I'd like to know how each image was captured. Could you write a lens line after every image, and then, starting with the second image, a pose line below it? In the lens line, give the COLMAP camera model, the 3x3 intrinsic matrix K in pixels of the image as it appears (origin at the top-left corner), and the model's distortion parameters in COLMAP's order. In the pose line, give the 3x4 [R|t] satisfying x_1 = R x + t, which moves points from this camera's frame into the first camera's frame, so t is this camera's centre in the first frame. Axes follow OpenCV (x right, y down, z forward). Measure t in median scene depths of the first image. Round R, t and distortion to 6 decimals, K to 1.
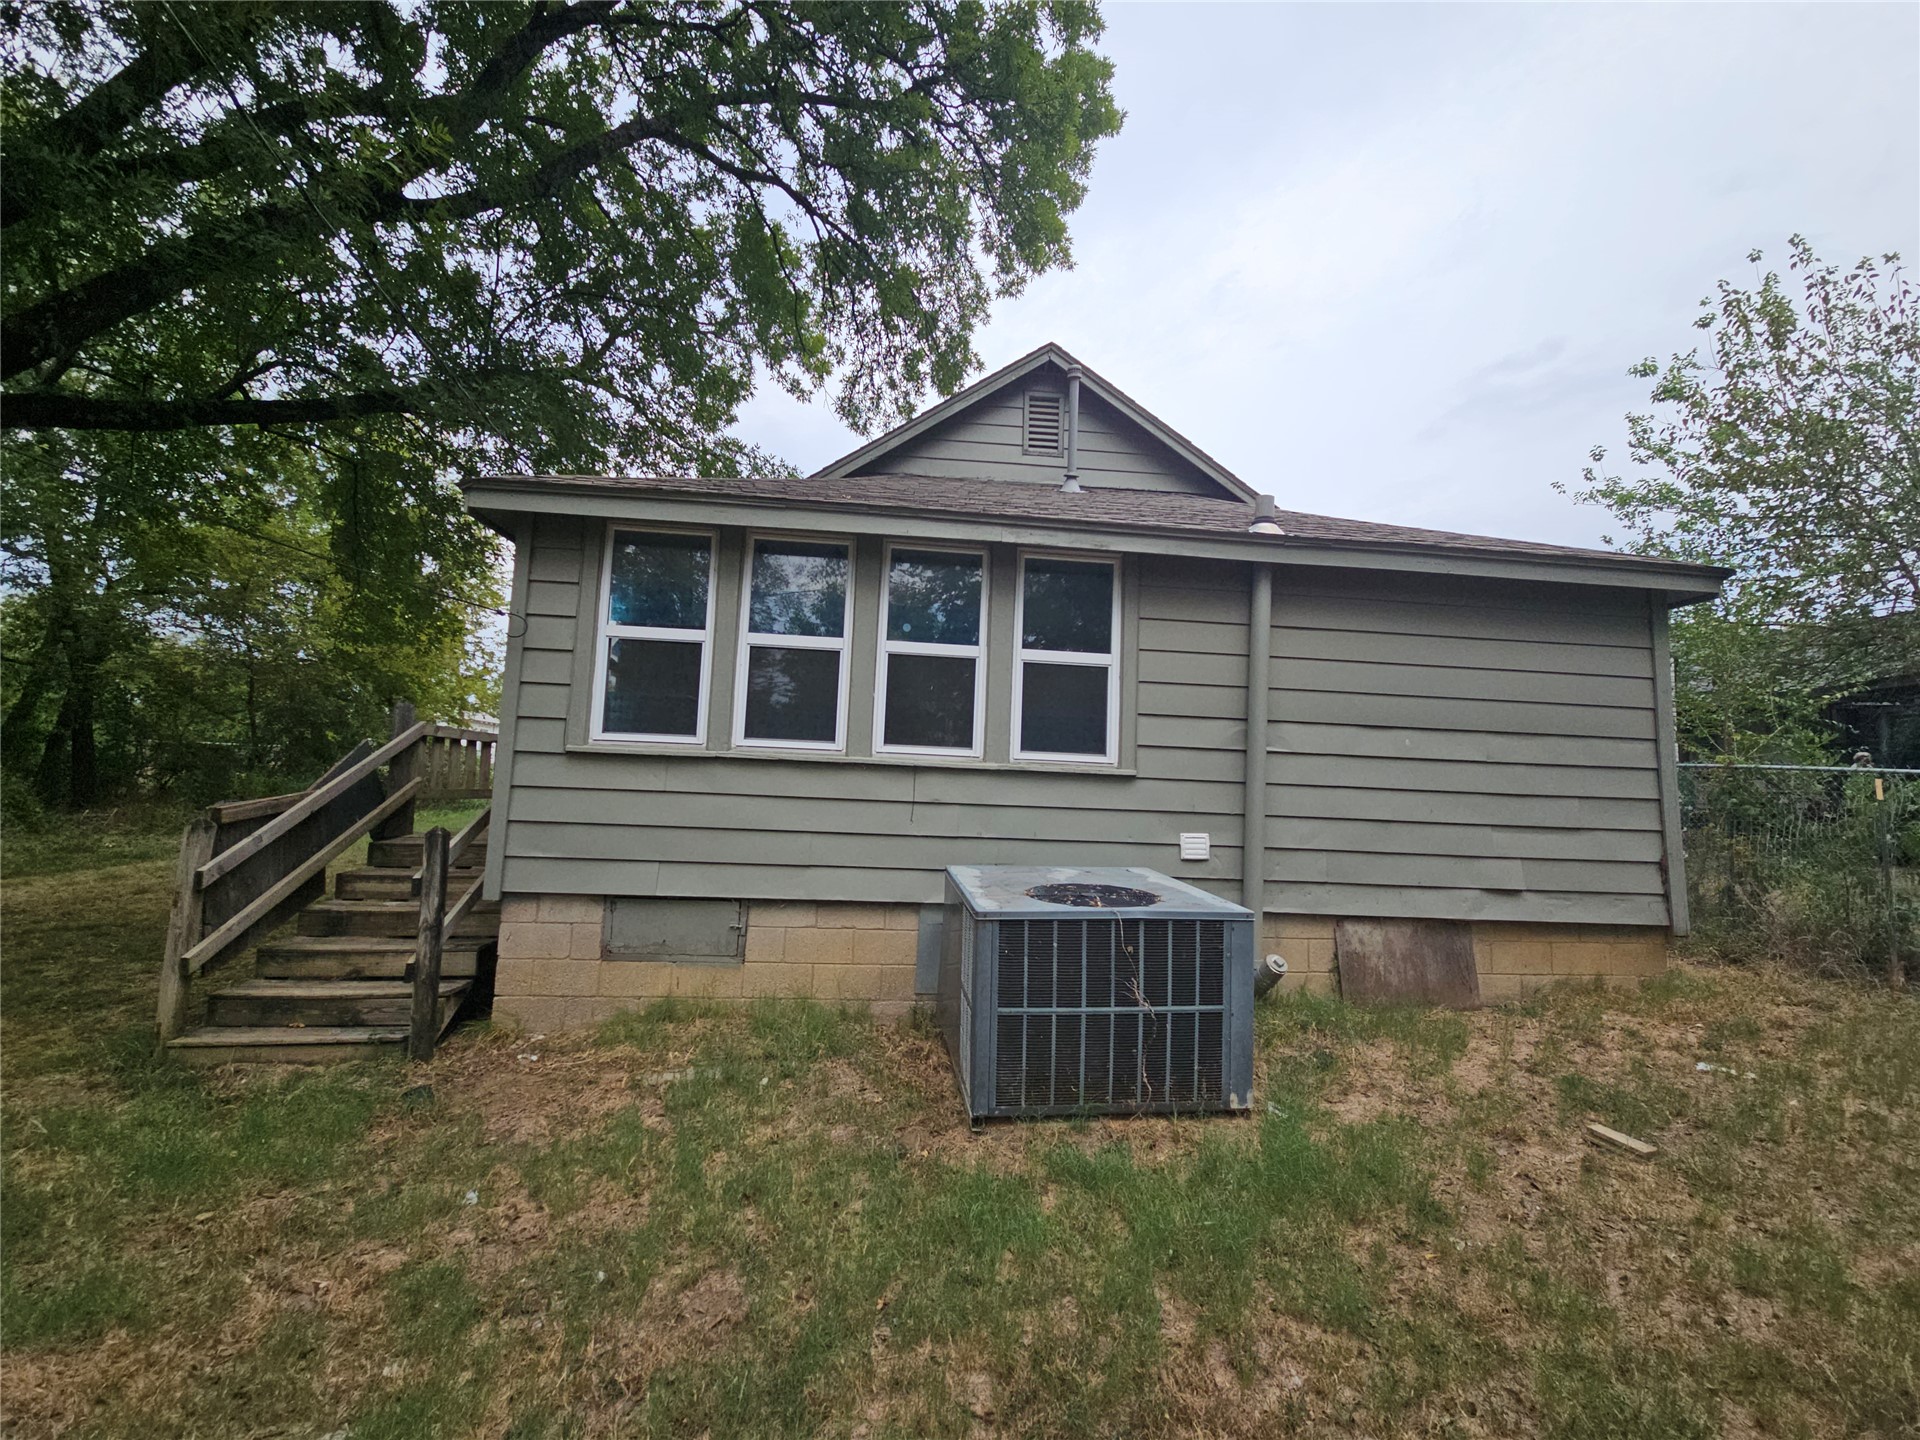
lens RADIAL K [[775.0, 0, 956.4], [0, 775.0, 715.6], [0, 0, 1]] dist [0.001825, -0.003749]
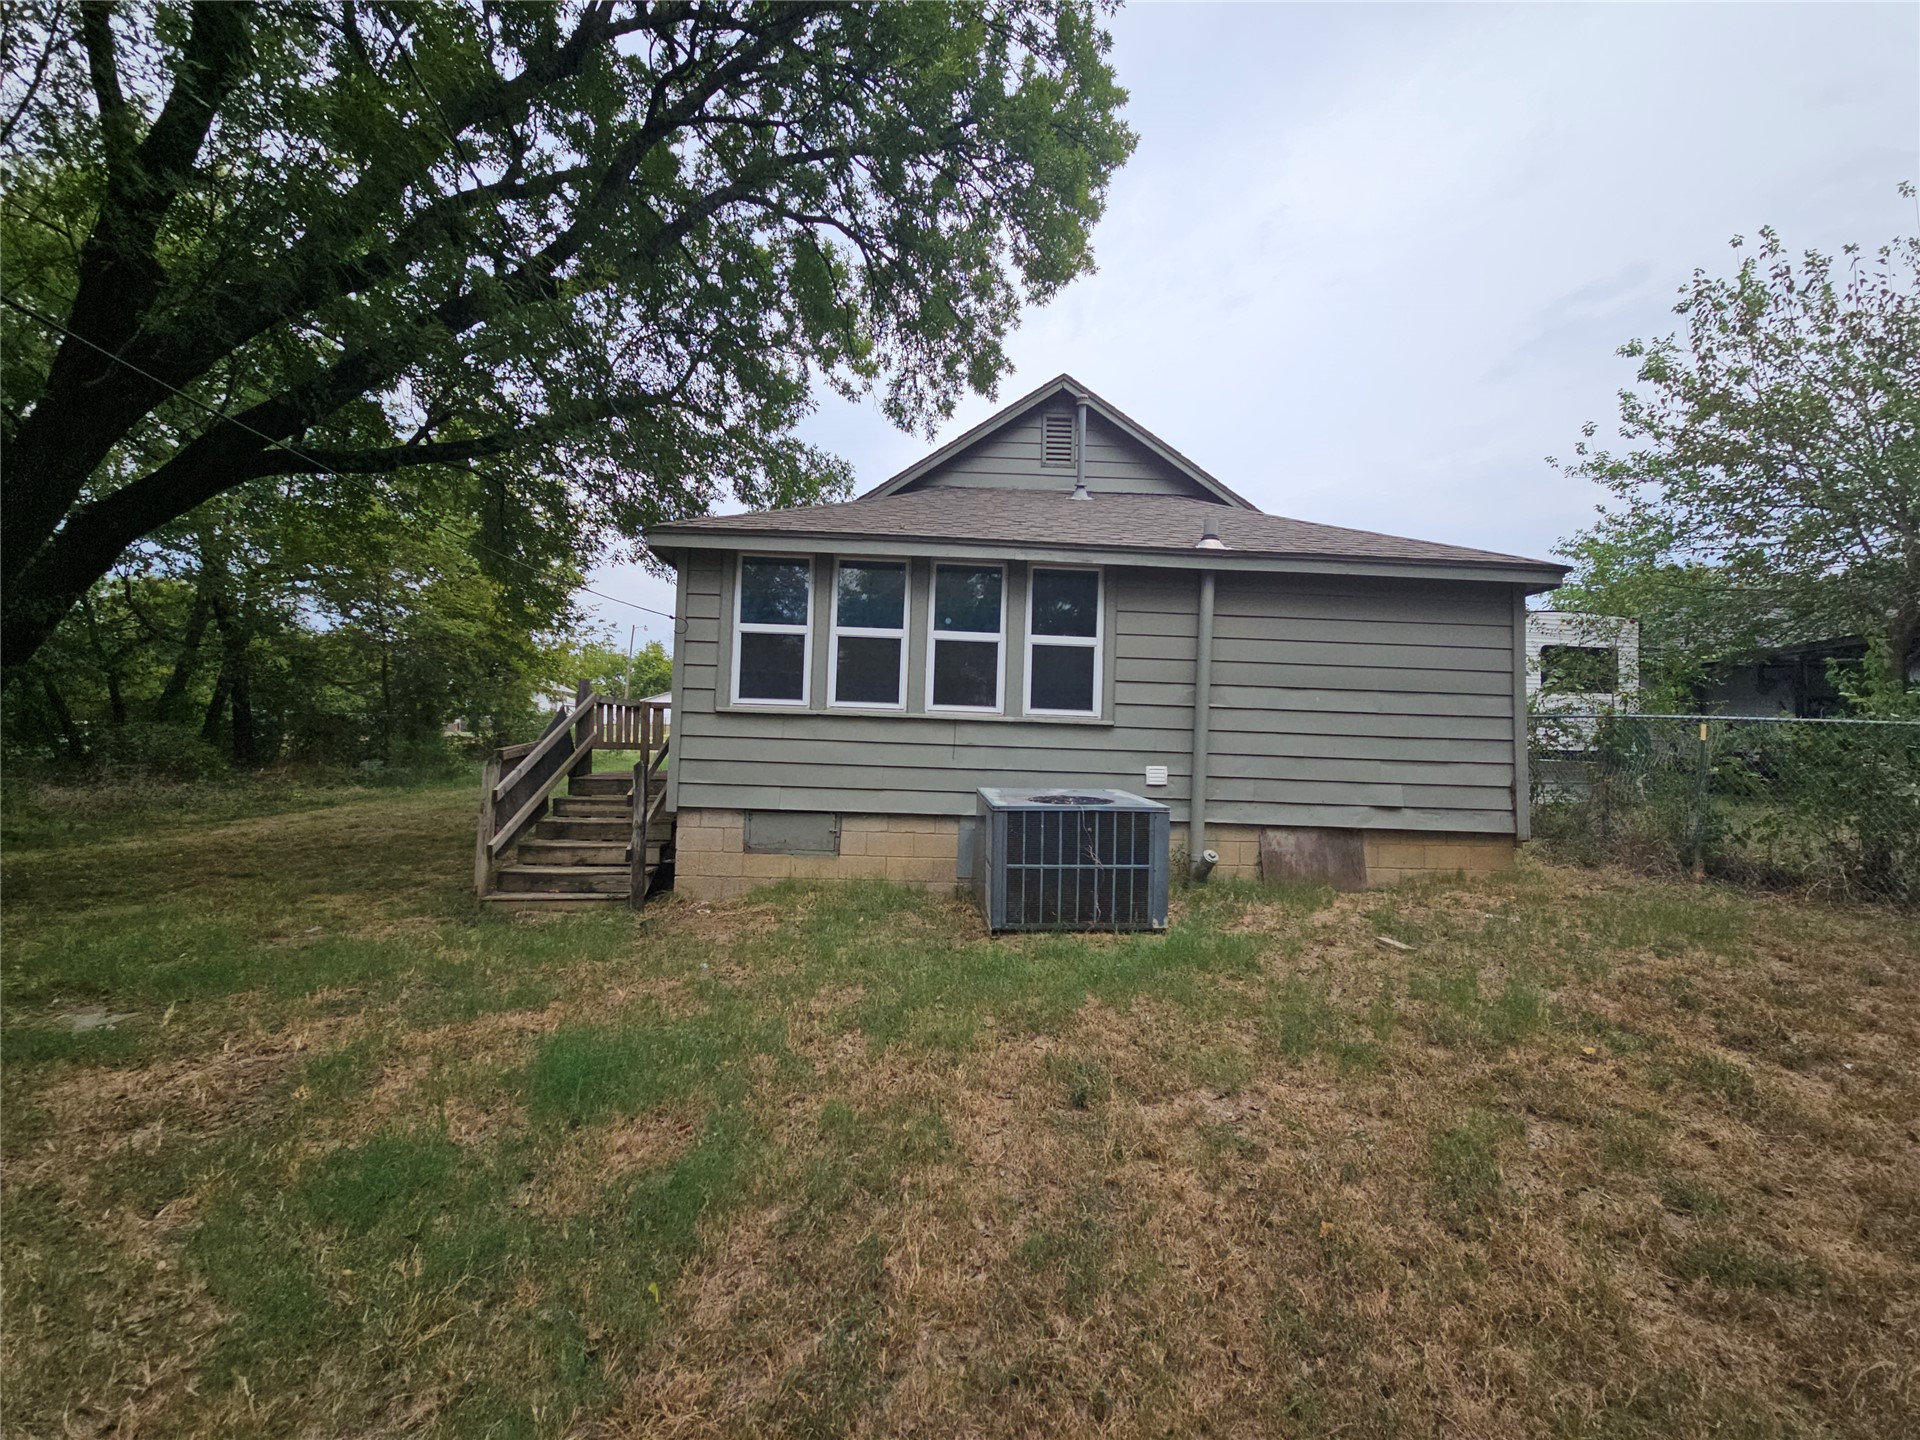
lens RADIAL K [[775.0, 0, 956.4], [0, 775.0, 715.6], [0, 0, 1]] dist [0.001825, -0.003749]
pose [[0.998399, -0.009261, -0.055804, 0.025412], [0.011895, 0.998821, 0.047066, -0.007966], [0.055303, -0.047655, 0.997332, -0.376891]]
